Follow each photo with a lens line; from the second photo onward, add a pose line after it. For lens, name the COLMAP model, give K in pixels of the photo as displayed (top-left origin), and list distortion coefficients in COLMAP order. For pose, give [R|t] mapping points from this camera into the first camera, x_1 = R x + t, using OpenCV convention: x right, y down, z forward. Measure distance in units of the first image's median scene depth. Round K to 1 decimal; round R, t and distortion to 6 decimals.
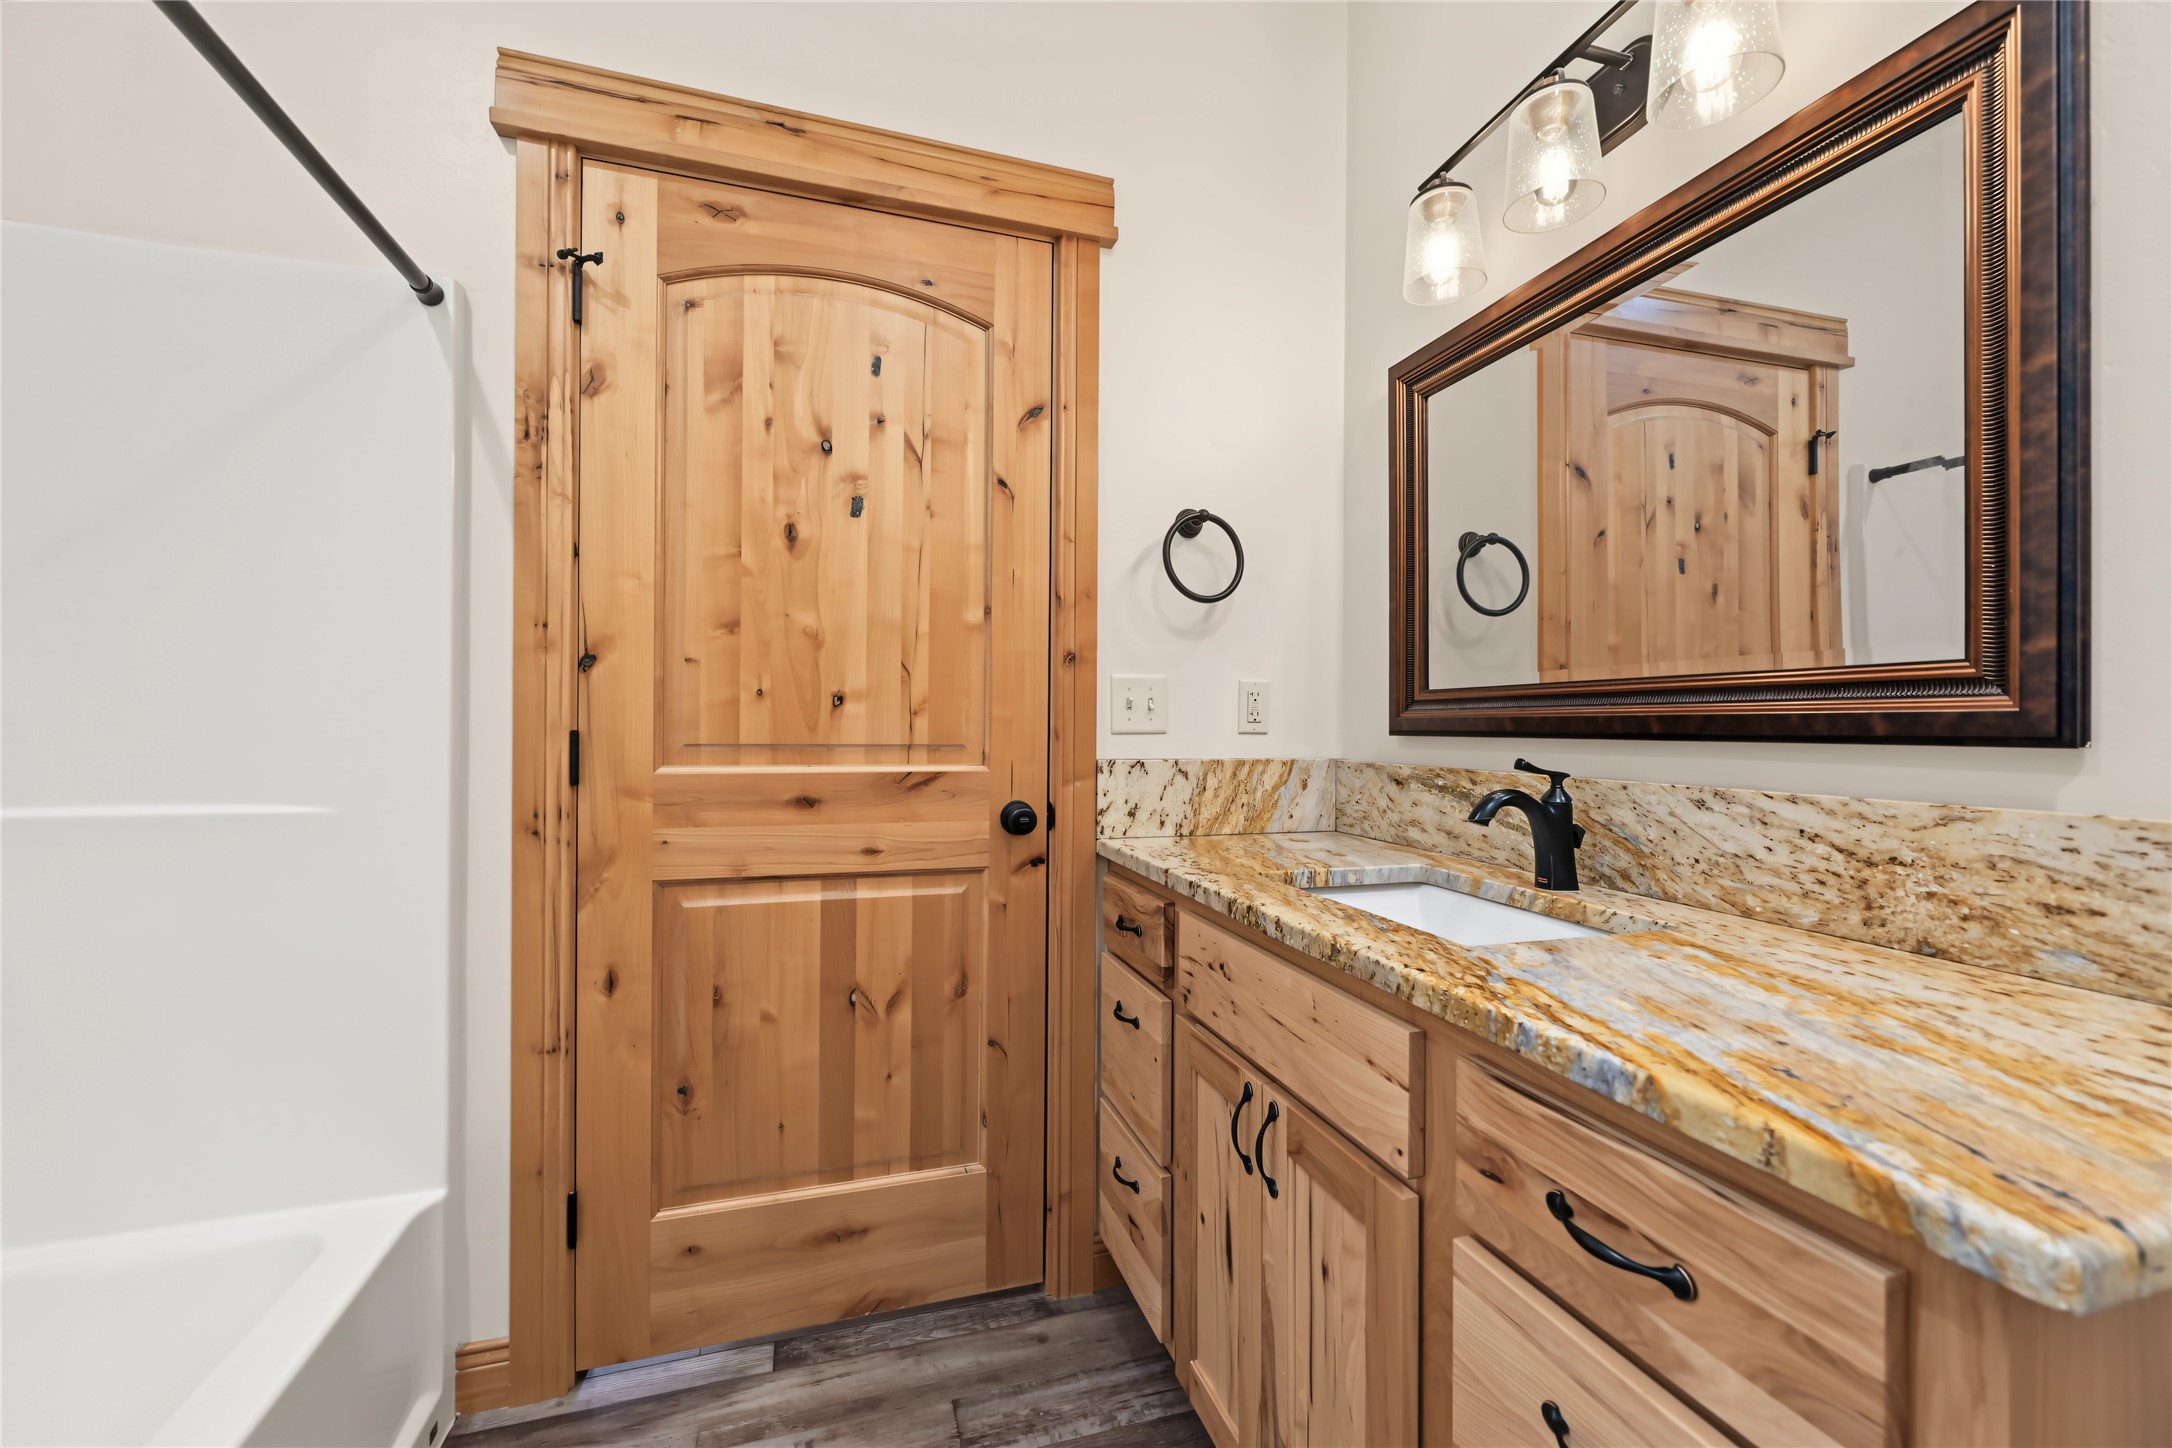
lens RADIAL K [[864.9, 0, 1072.8], [0, 864.9, 714.8], [0, 0, 1]] dist [-0.000241, -0.001012]
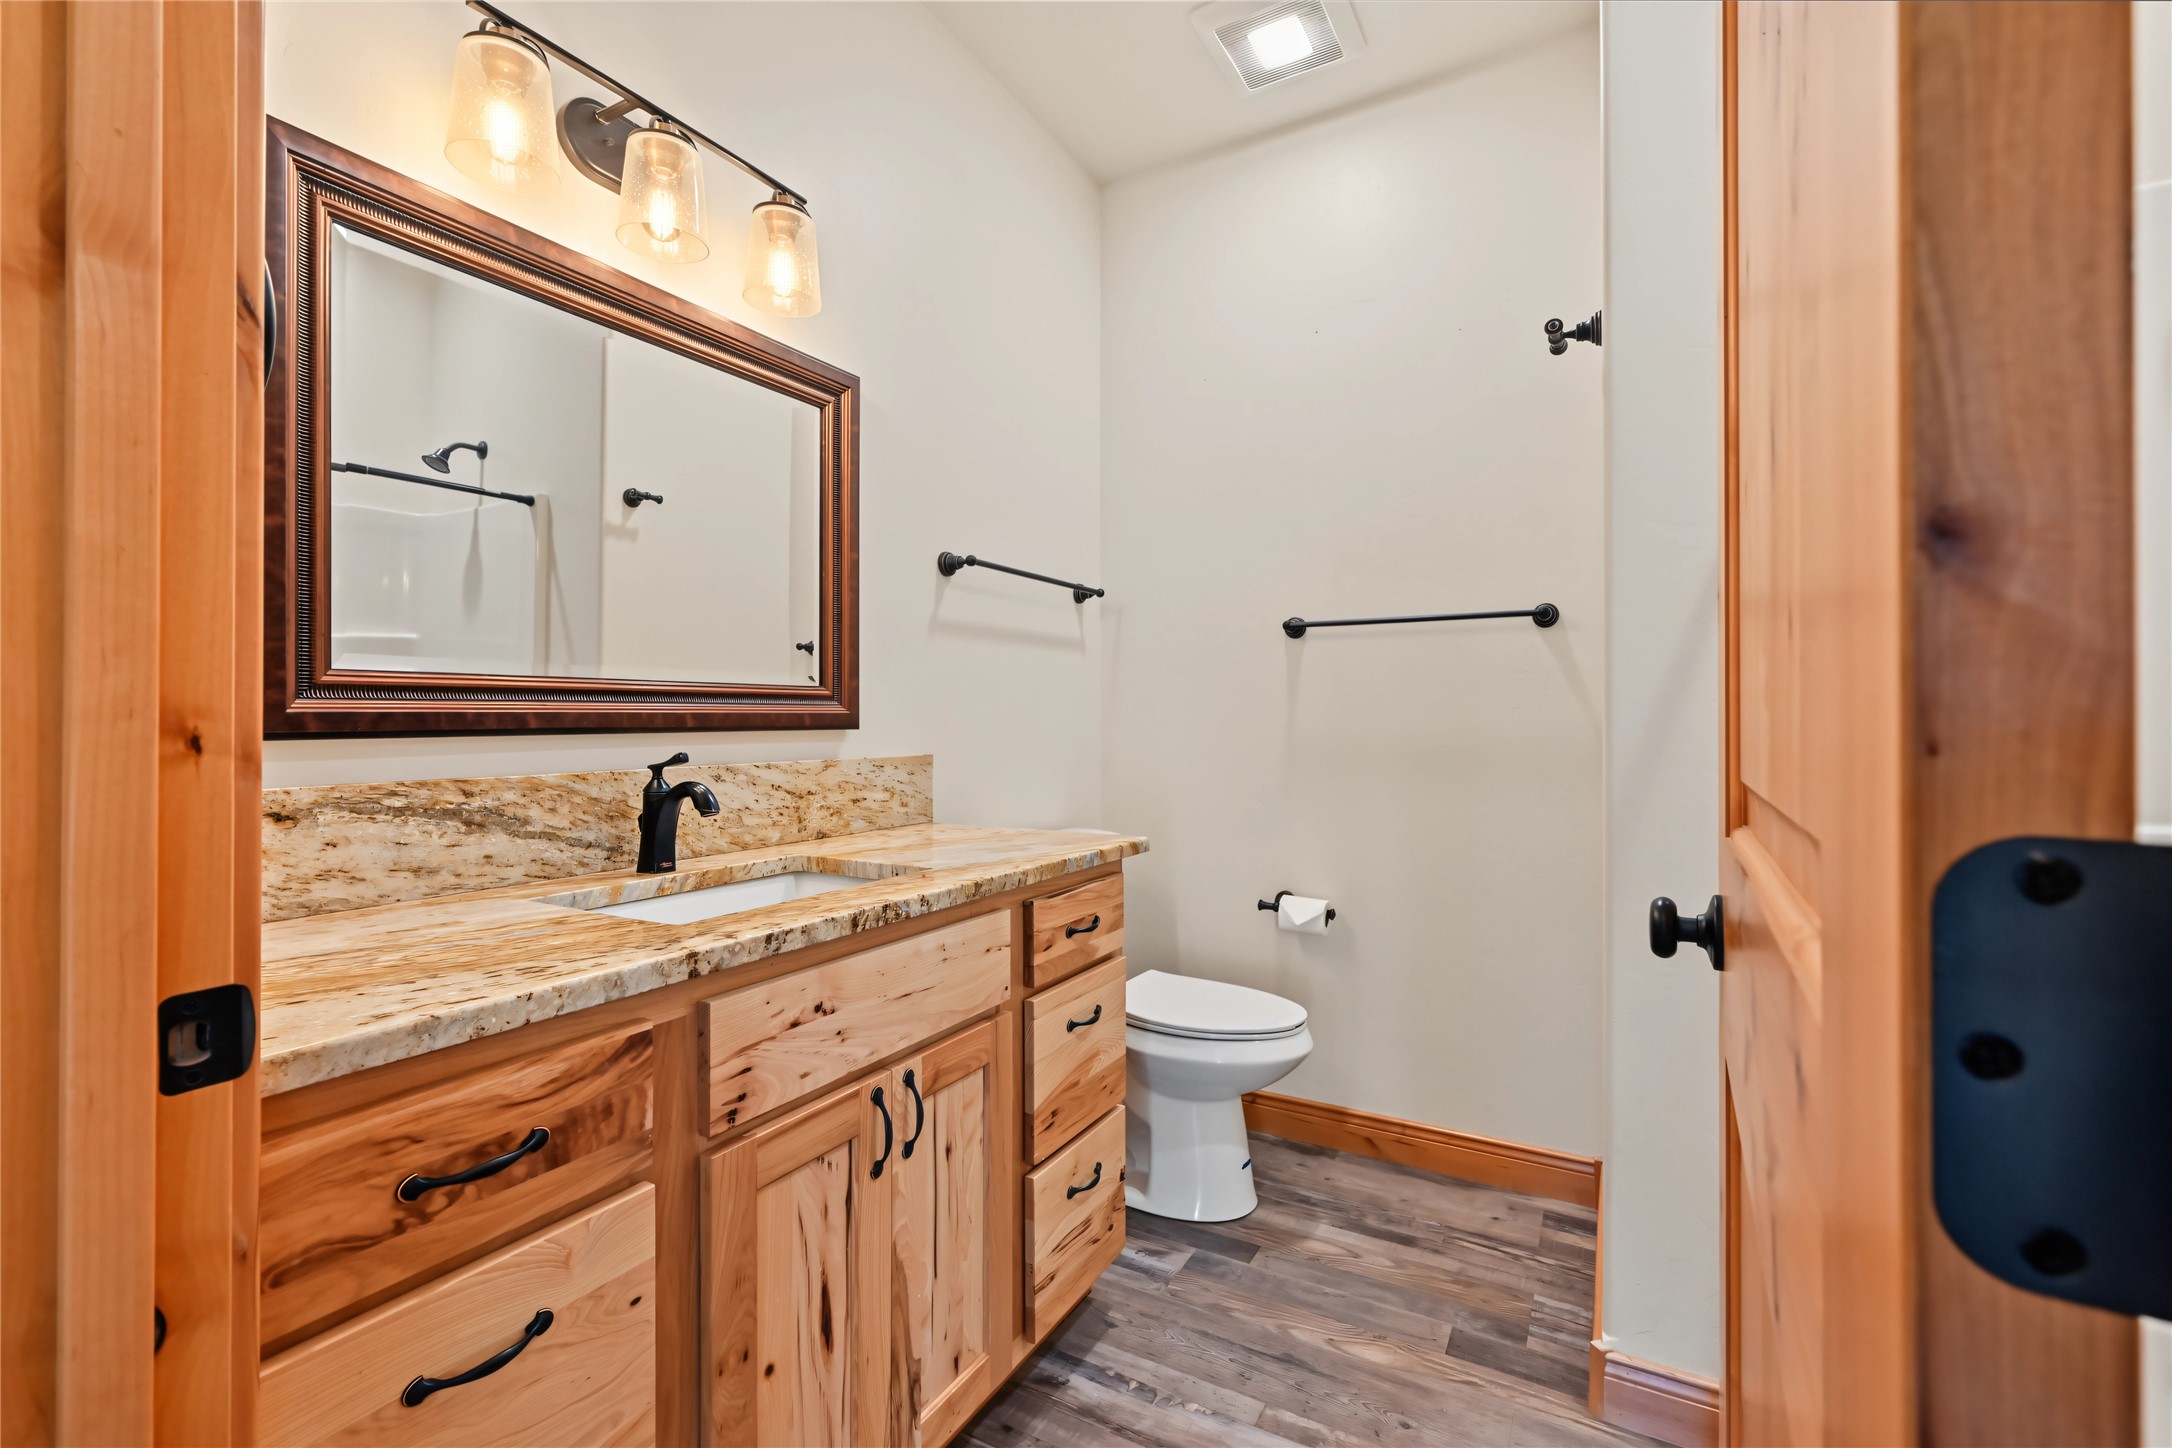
lens RADIAL K [[946.8, 0, 1073.8], [0, 946.8, 722.0], [0, 0, 1]] dist [-0.002946, -0.000079]
pose [[-0.690486, -0.004508, 0.723332, -0.805016], [-0.007802, 0.999969, -0.001216, 0.012987], [-0.723304, -0.006483, -0.690499, 1.764030]]
